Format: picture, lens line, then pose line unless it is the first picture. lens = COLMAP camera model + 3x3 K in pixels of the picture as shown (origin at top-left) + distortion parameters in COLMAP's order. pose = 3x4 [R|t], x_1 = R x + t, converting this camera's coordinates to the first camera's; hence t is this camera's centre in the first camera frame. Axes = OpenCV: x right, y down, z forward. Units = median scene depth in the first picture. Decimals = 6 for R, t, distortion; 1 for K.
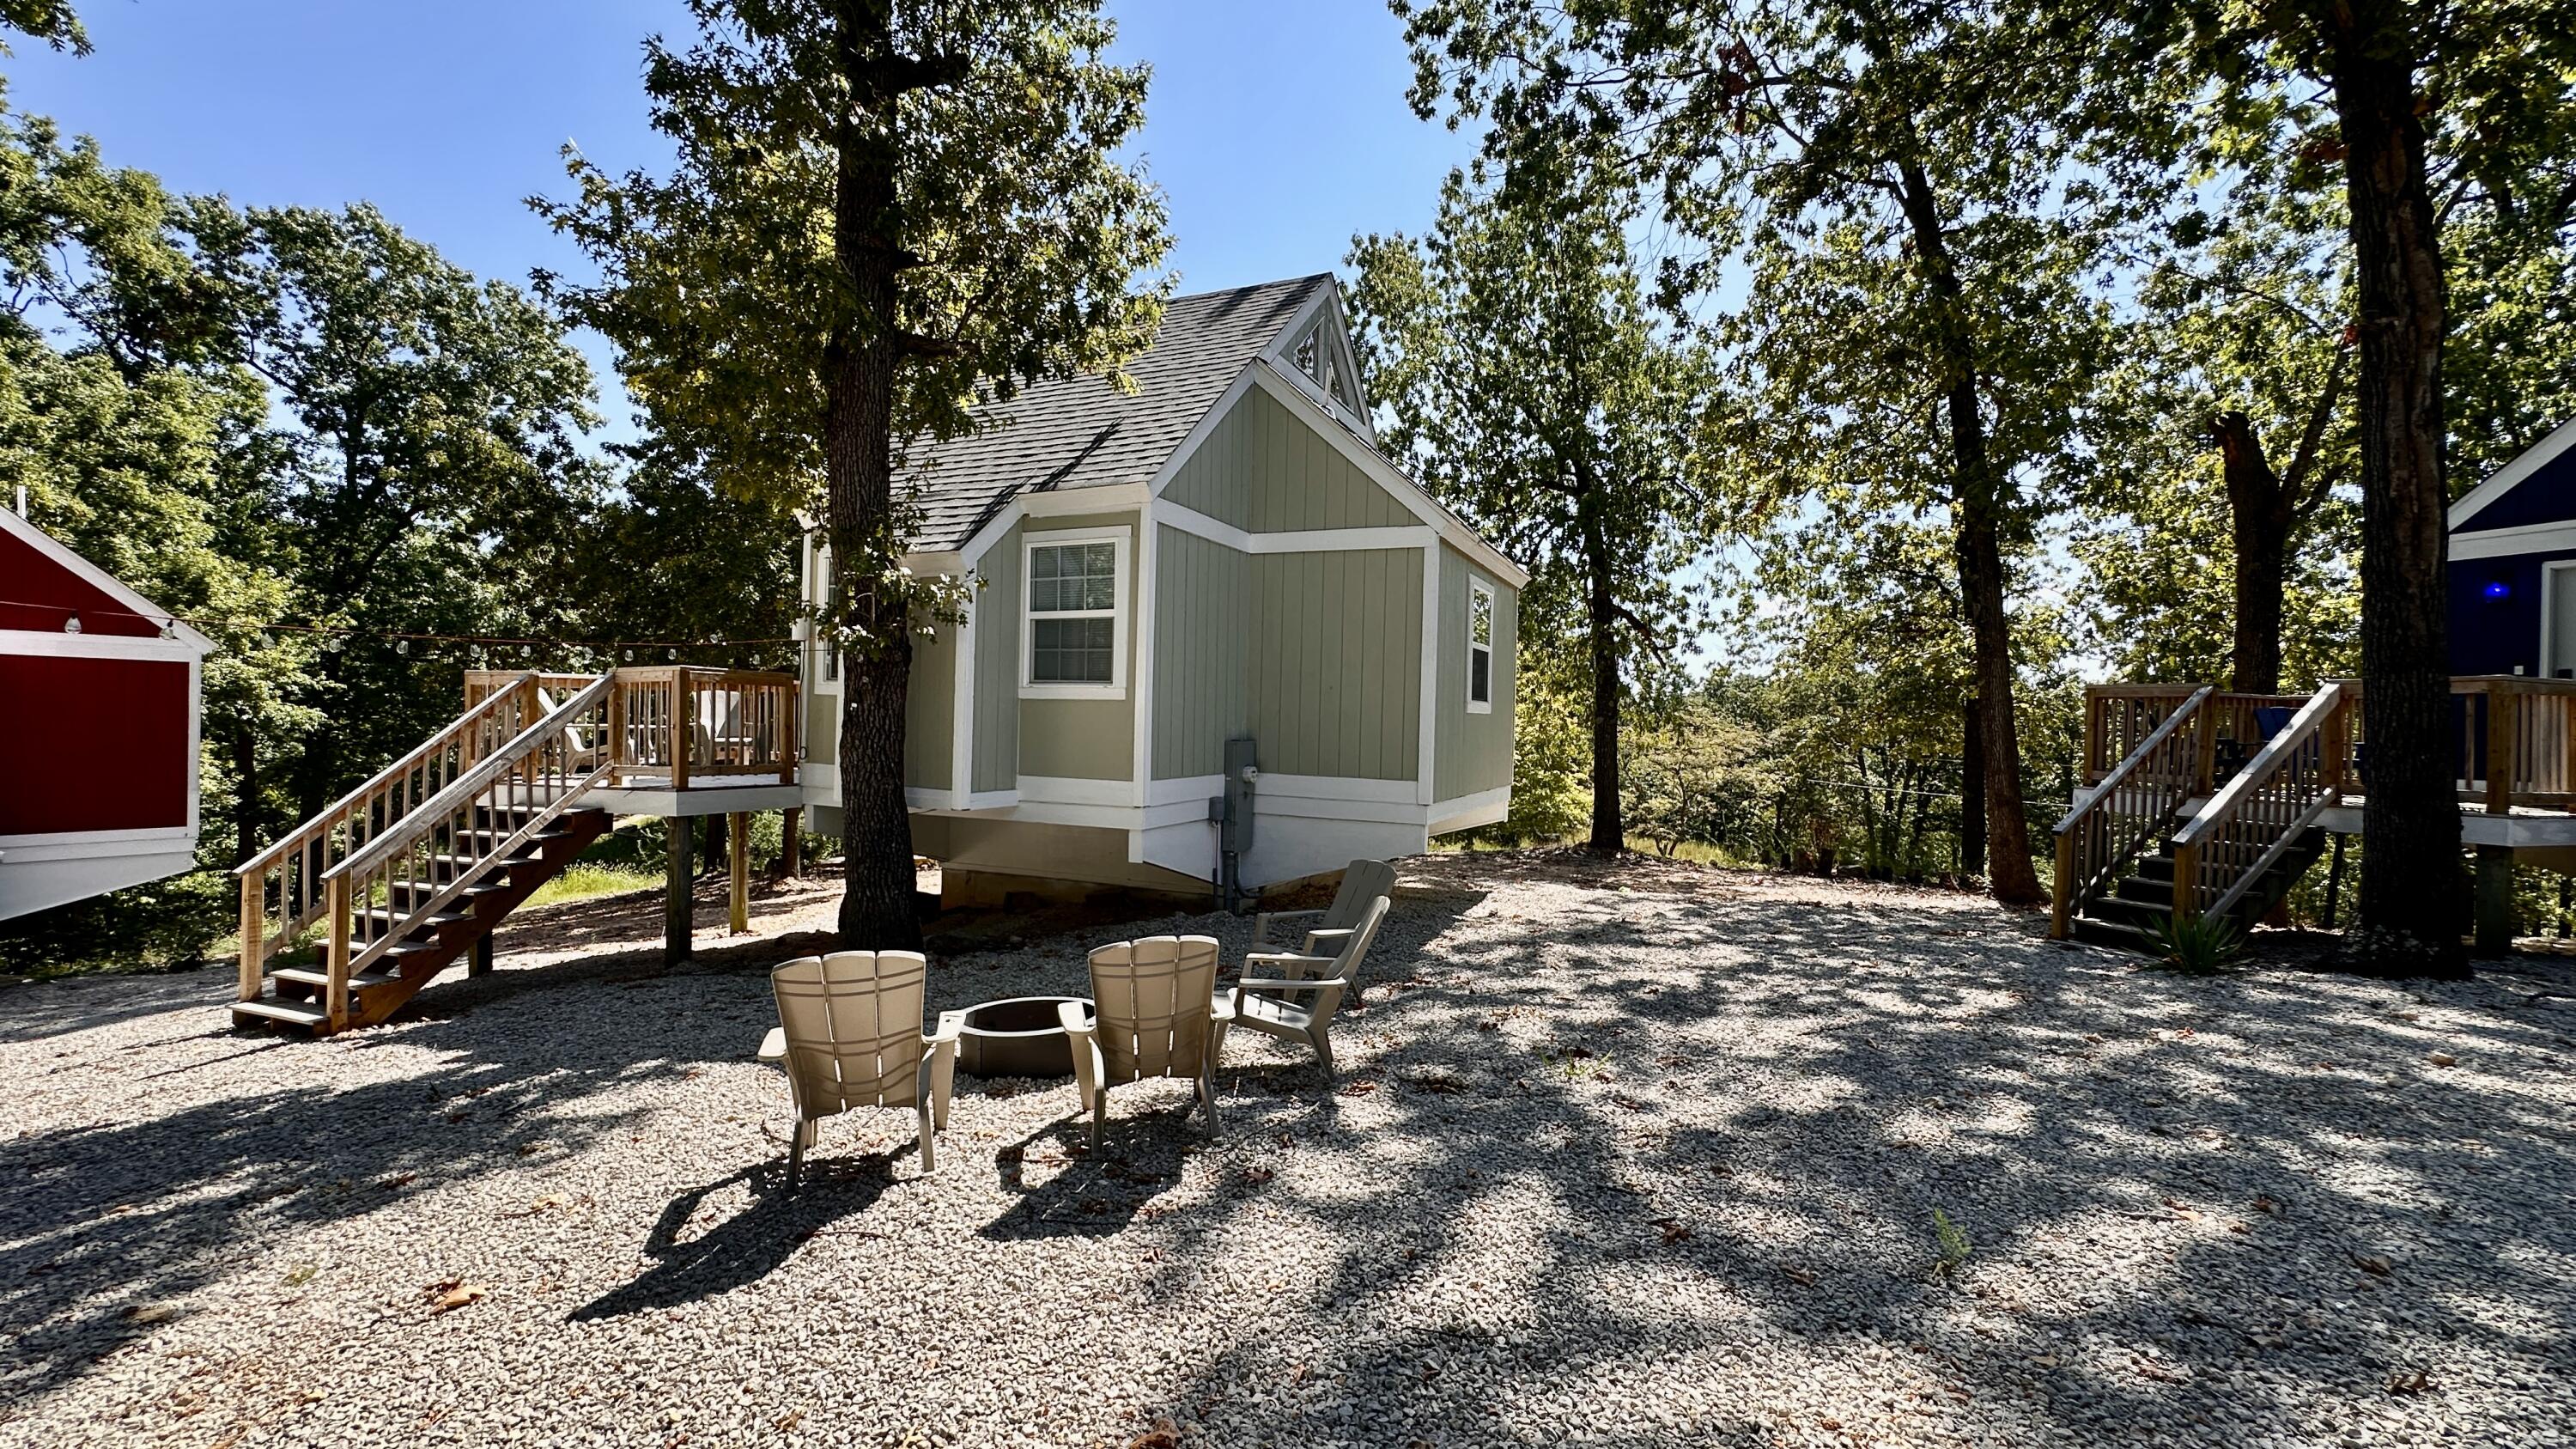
lens RADIAL K [[1030.1, 0, 1290.9], [0, 1030.1, 727.4], [0, 0, 1]] dist [-0.004817, 0.001337]
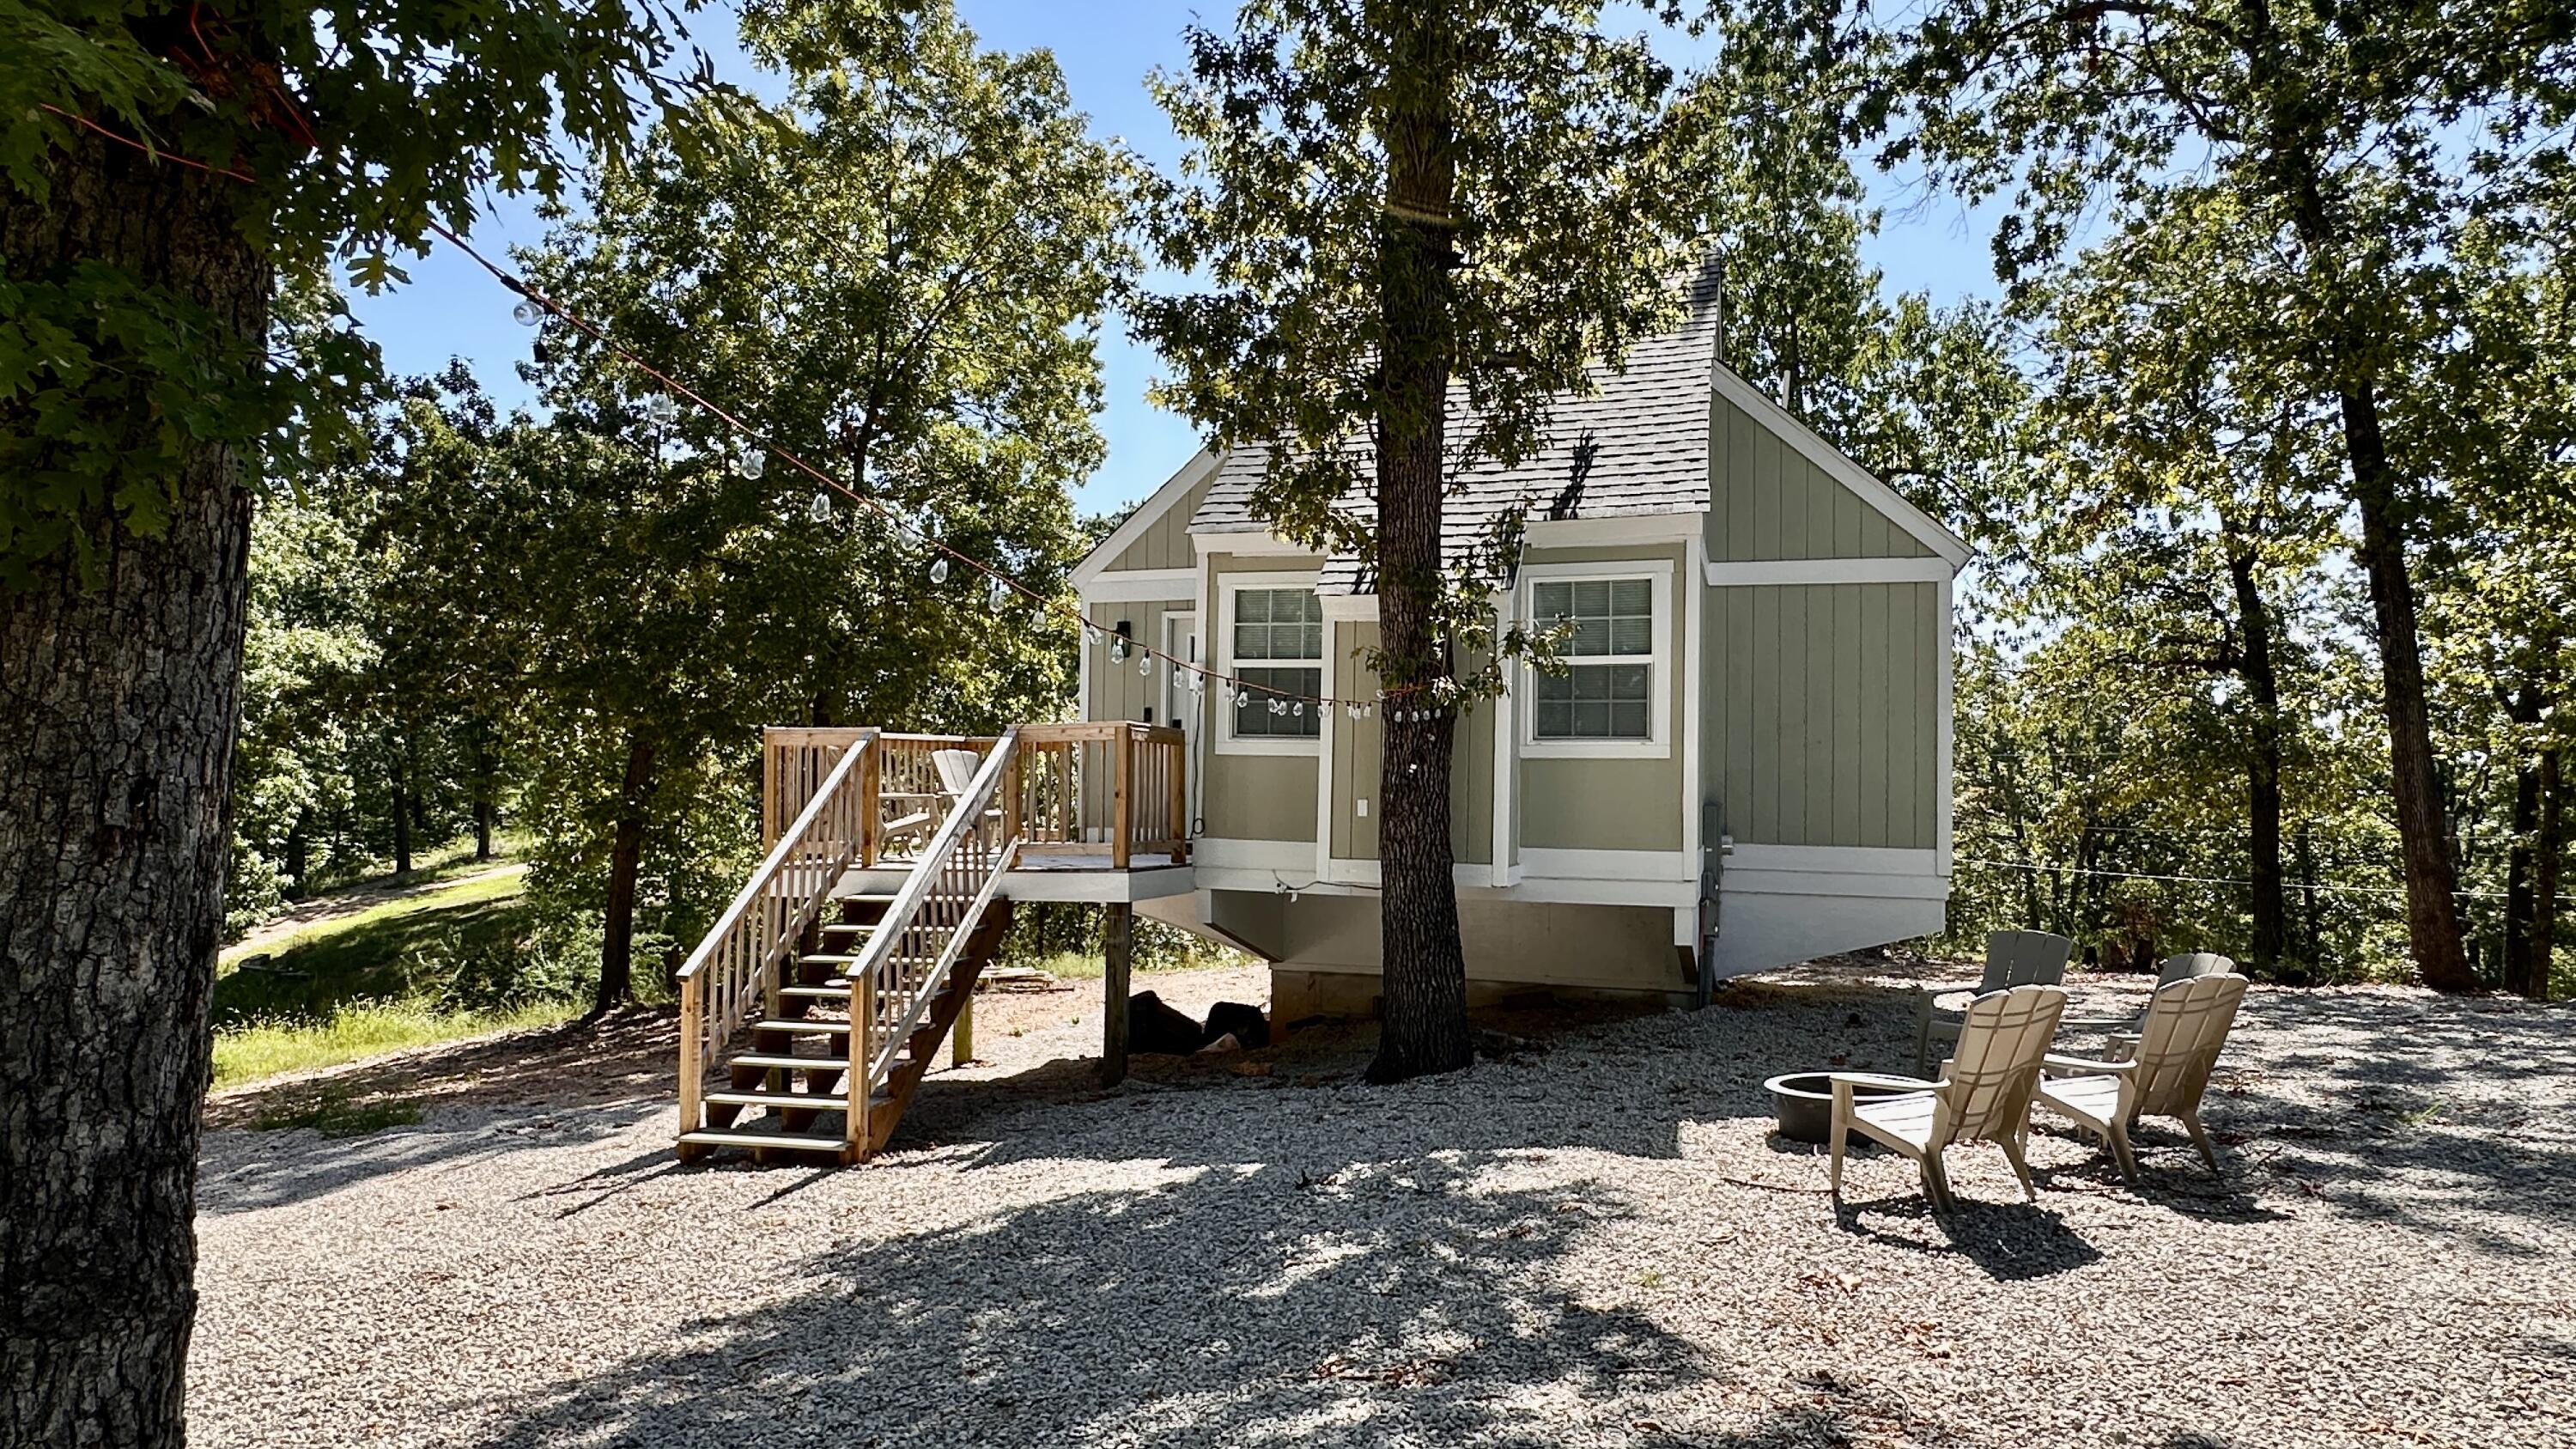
lens RADIAL K [[1510.5, 0, 1294.6], [0, 1510.5, 734.2], [0, 0, 1]] dist [0.001458, 0.000488]
pose [[0.994758, -0.006456, 0.102055, -0.603792], [0.010627, 0.999128, -0.040385, 0.001455], [-0.101706, 0.041258, 0.993959, -0.240215]]
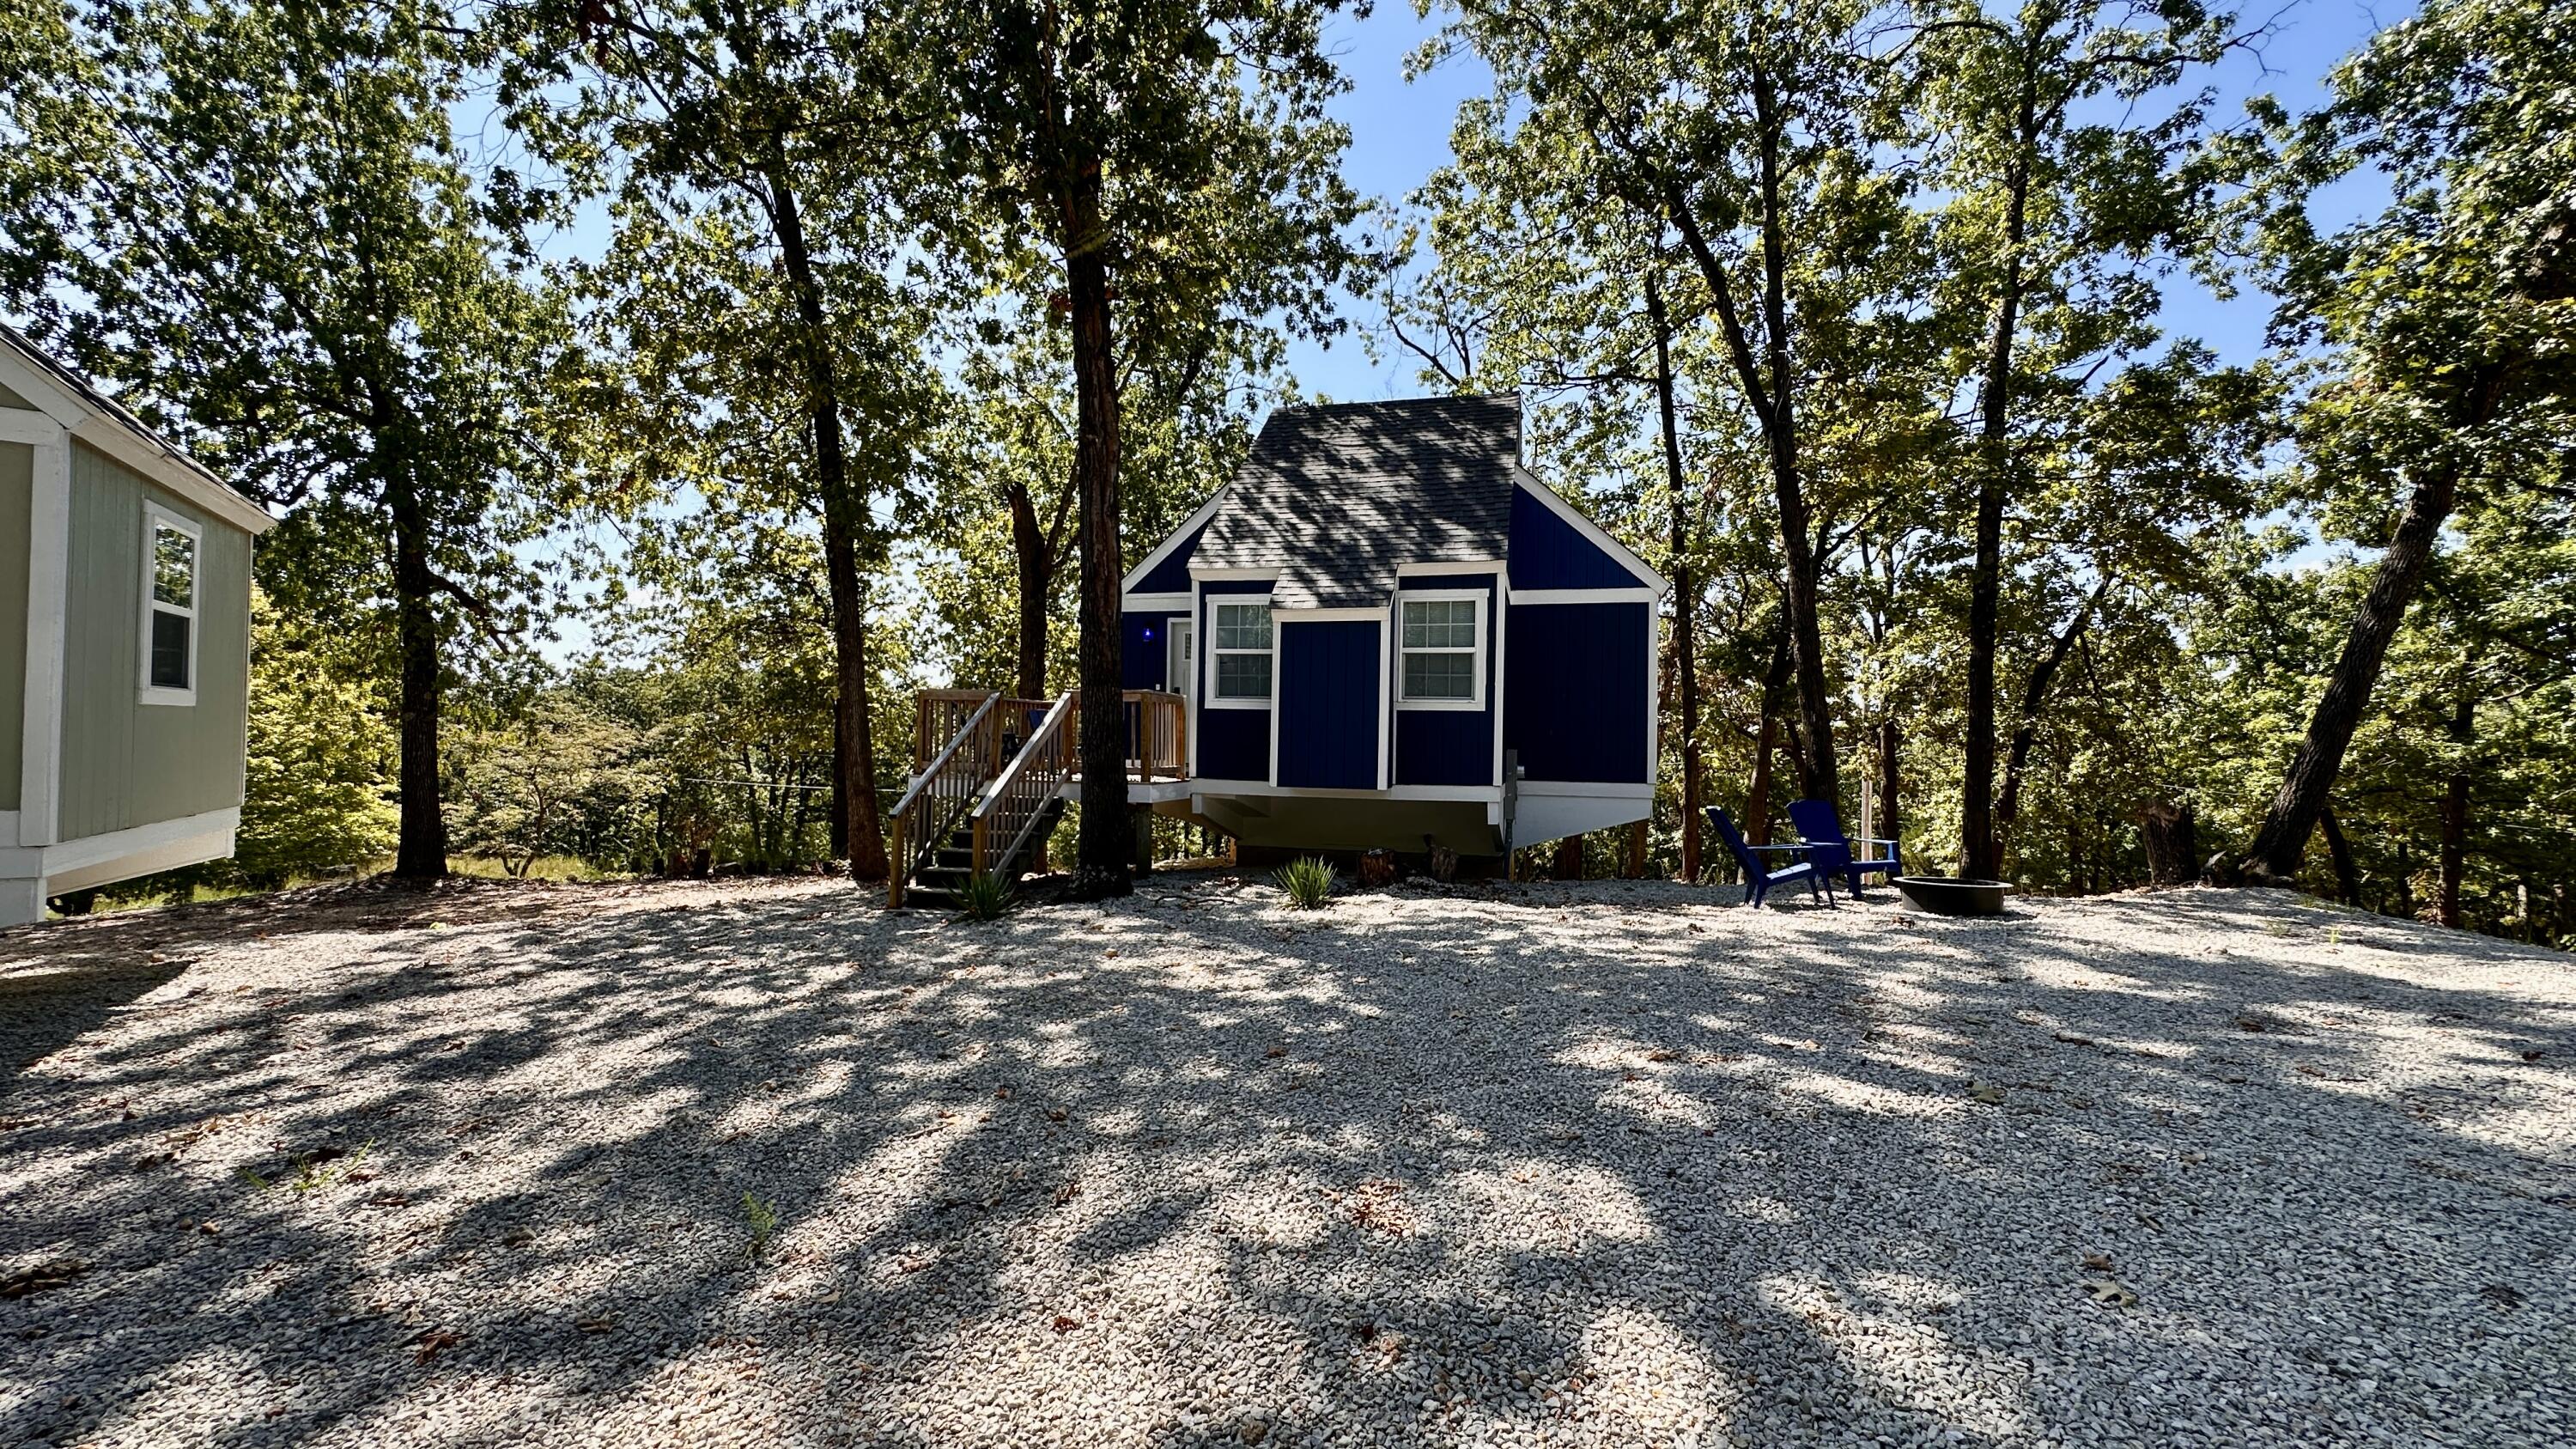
lens RADIAL K [[1027.9, 0, 1290.6], [0, 1027.9, 730.3], [0, 0, 1]] dist [-0.001865, 0.000738]
pose [[0.547933, -0.005460, 0.836504, 0.025349], [0.001272, 0.999983, 0.005693, 0.000258], [-0.836521, -0.002055, 0.547931, -0.005165]]
